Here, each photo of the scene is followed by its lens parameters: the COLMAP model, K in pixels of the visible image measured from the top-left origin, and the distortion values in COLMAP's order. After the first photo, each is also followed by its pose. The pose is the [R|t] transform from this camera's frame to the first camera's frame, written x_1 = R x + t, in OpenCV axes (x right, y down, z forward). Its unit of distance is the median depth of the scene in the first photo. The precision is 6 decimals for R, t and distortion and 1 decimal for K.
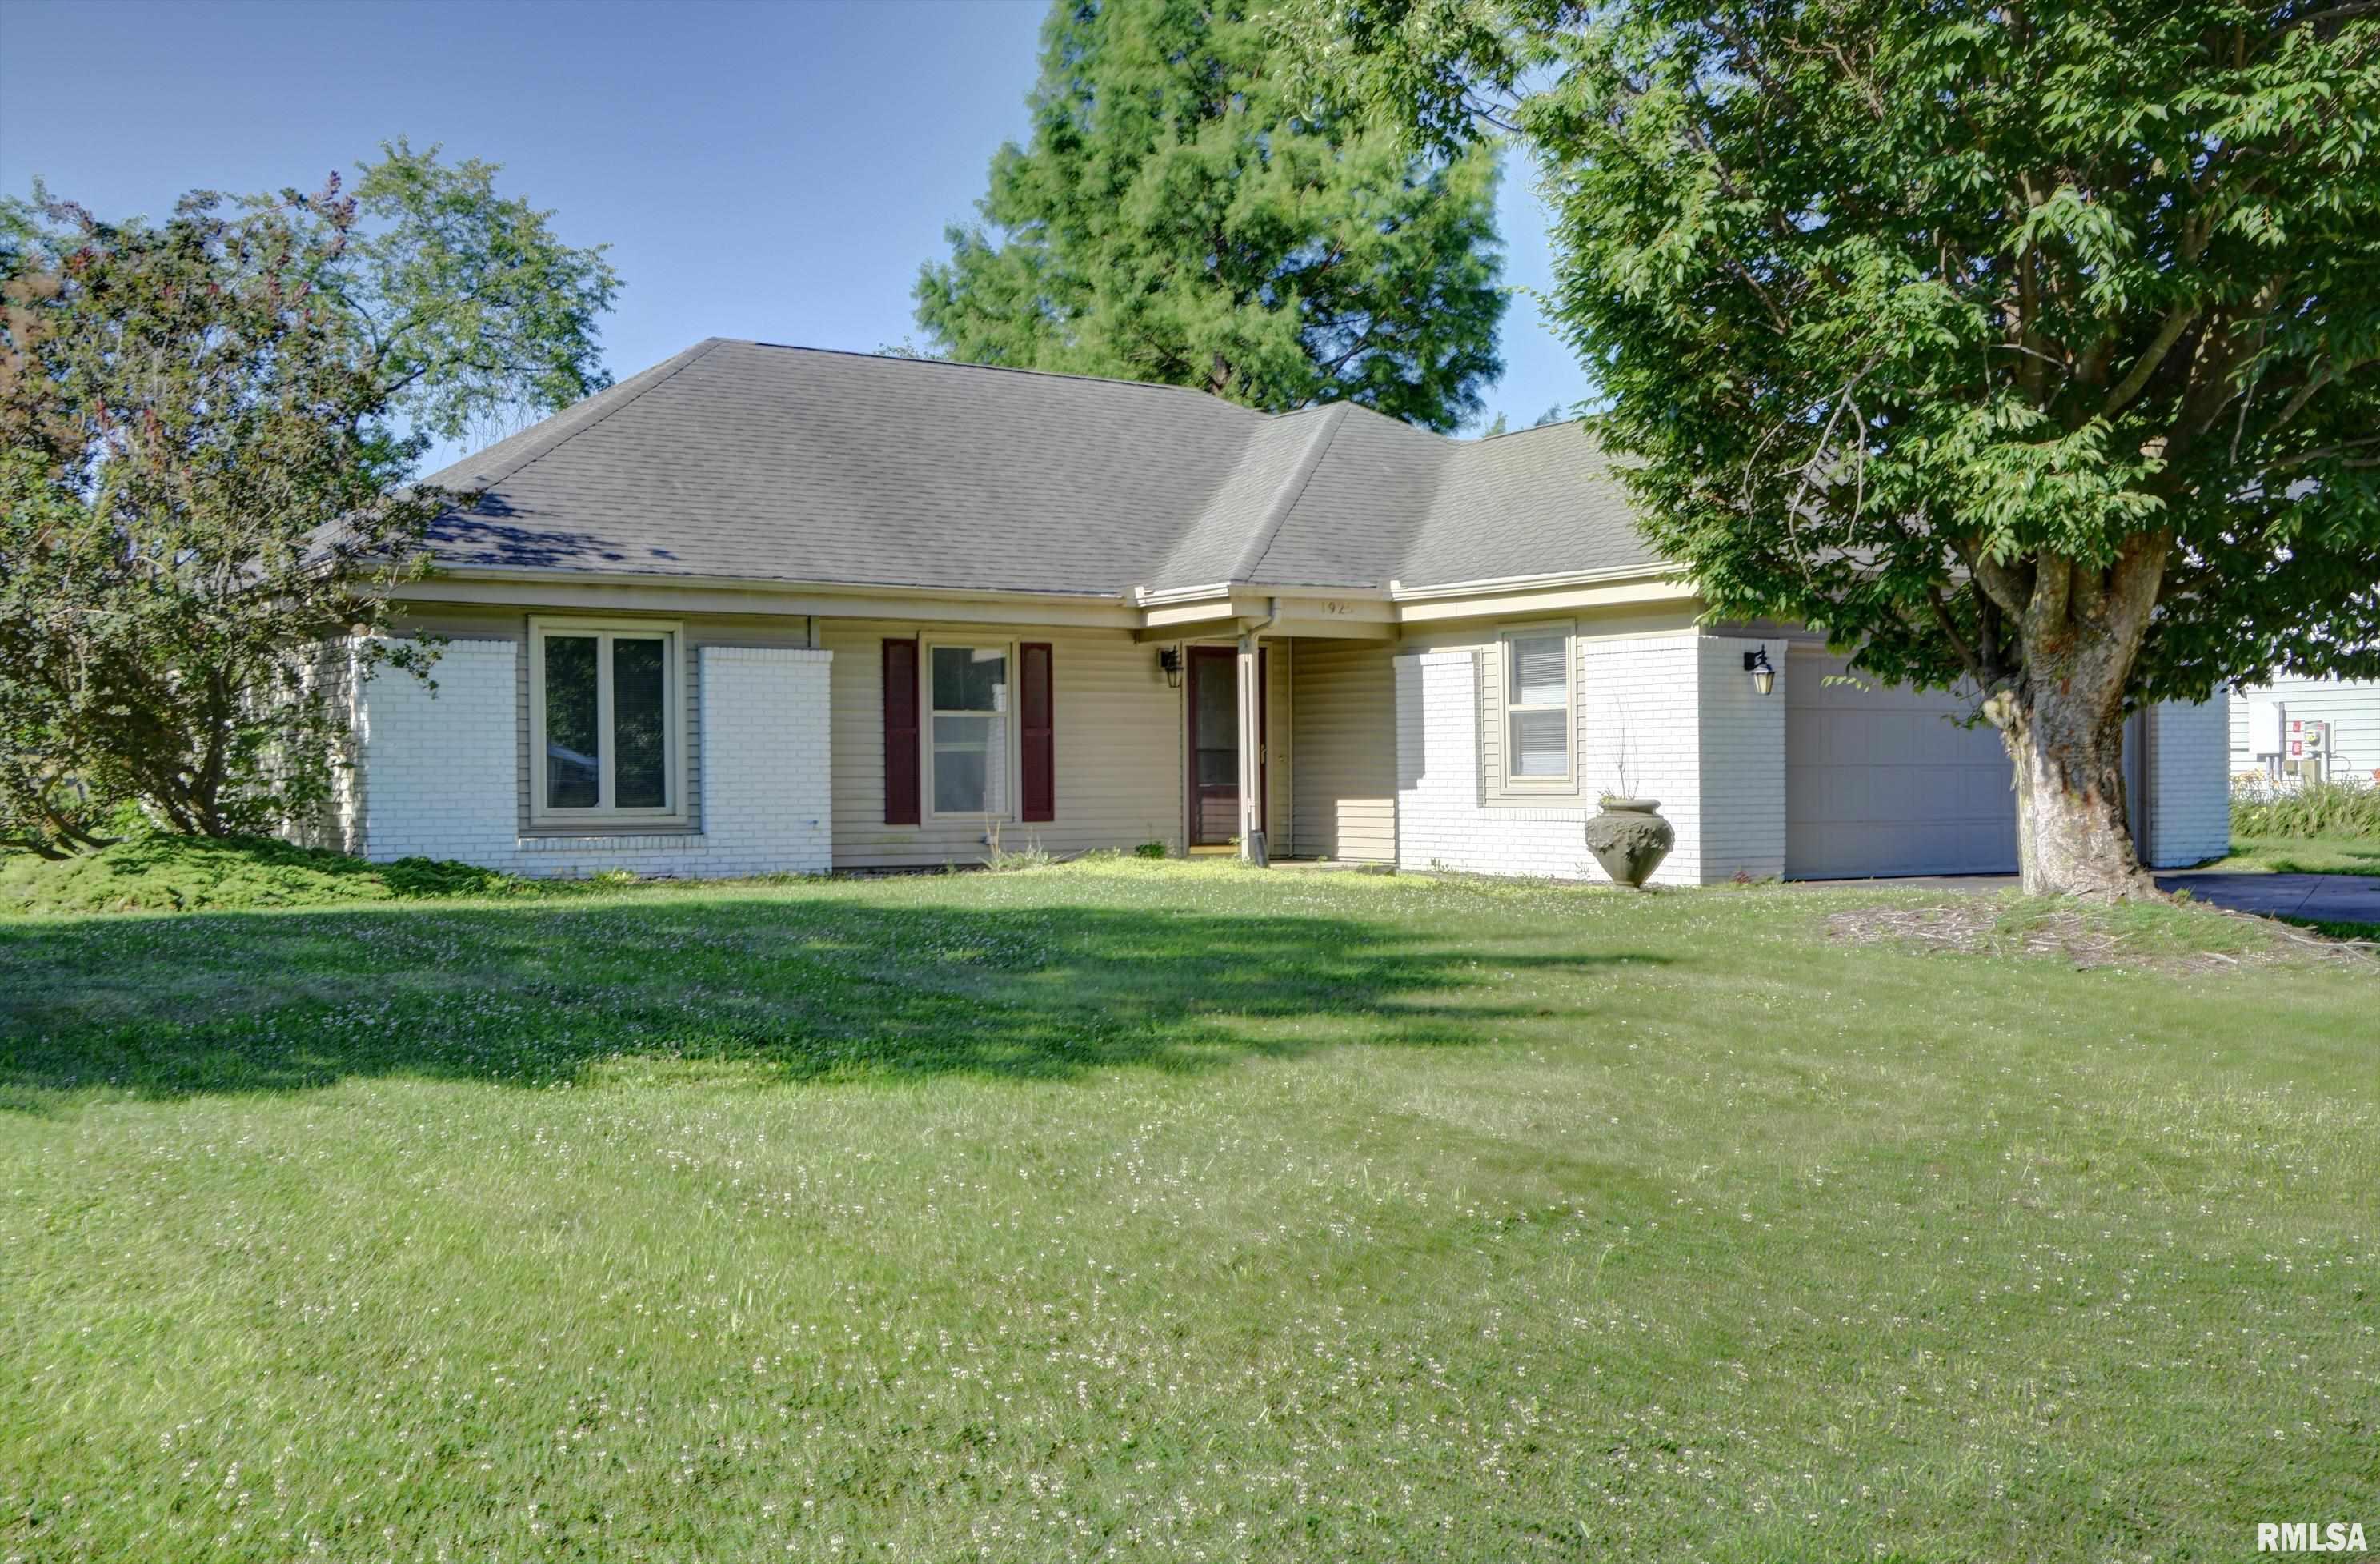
lens RADIAL K [[1953.3, 0, 1191.4], [0, 1953.3, 779.9], [0, 0, 1]] dist [-0.001480, -0.000127]
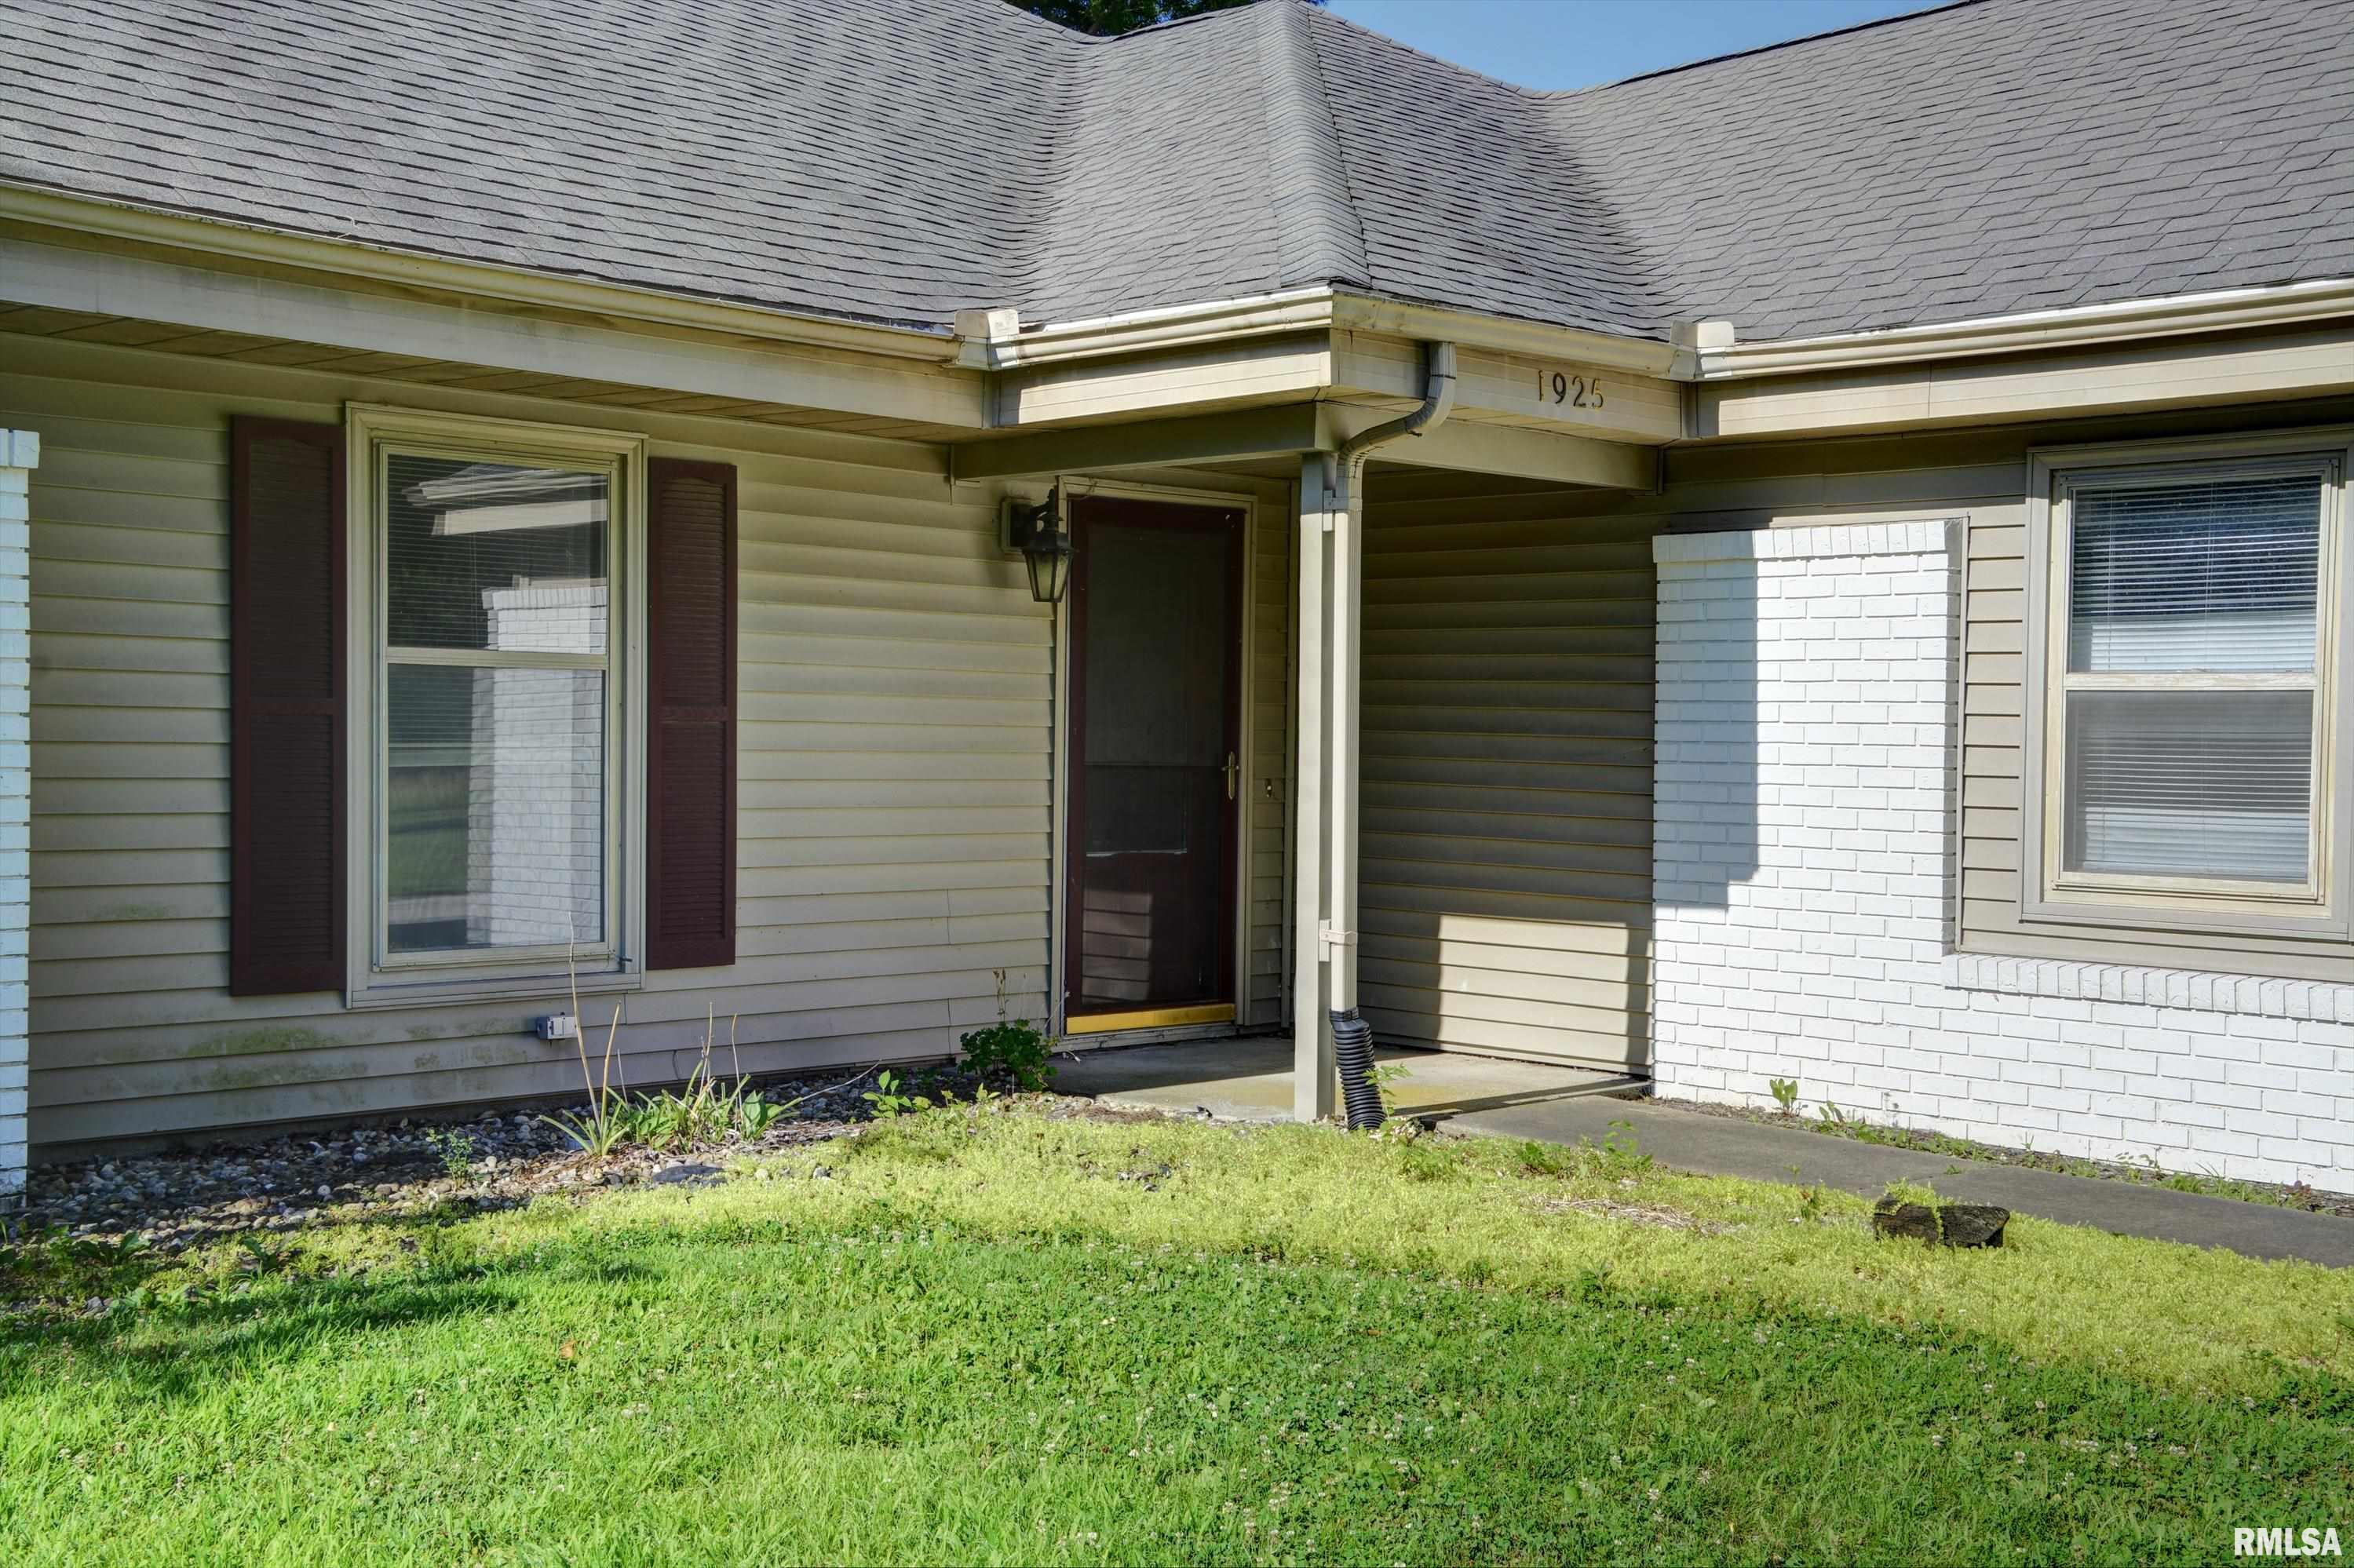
lens RADIAL K [[2575.9, 0, 1174.0], [0, 2575.9, 788.5], [0, 0, 1]] dist [0.086848, 0.000000]
pose [[0.981903, 0.016049, 0.188701, -0.084595], [-0.019430, 0.999682, 0.016078, -0.021210], [-0.188383, -0.019454, 0.981903, 0.545534]]
